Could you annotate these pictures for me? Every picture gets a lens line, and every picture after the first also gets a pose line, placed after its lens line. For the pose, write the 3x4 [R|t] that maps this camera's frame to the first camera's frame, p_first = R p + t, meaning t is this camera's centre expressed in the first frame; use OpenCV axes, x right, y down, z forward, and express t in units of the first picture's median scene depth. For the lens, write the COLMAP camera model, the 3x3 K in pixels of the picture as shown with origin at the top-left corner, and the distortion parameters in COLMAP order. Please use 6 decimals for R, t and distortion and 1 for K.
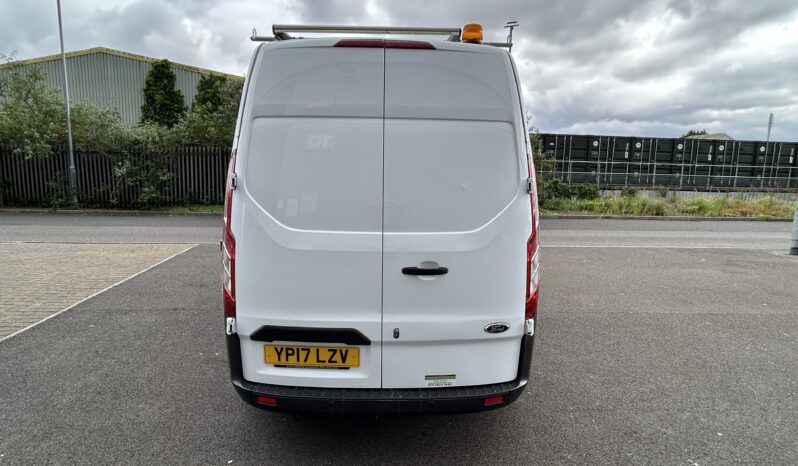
lens RADIAL K [[451.4, 0, 403.0], [0, 451.4, 226.3], [0, 0, 1]] dist [-0.008820, -0.001785]
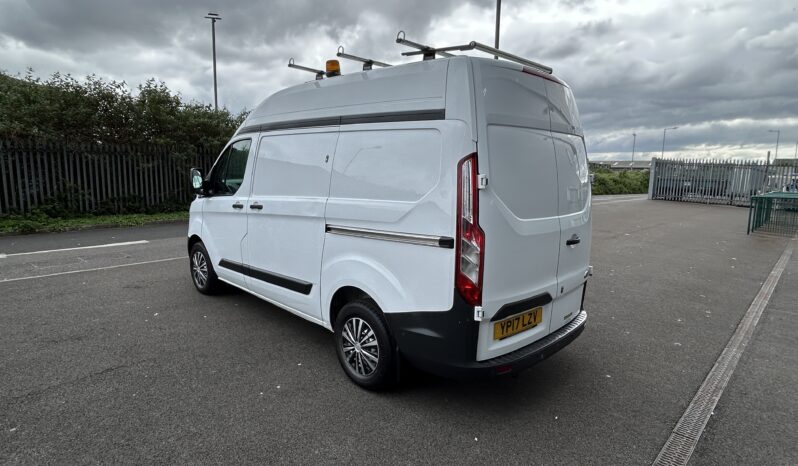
lens RADIAL K [[451.4, 0, 399.3], [0, 451.4, 240.0], [0, 0, 1]] dist [-0.008820, -0.001785]
pose [[0.706266, -0.108977, 0.699509, -1.140114], [0.087794, 0.993936, 0.066205, -0.042355], [-0.702482, 0.014654, 0.711551, 0.315985]]
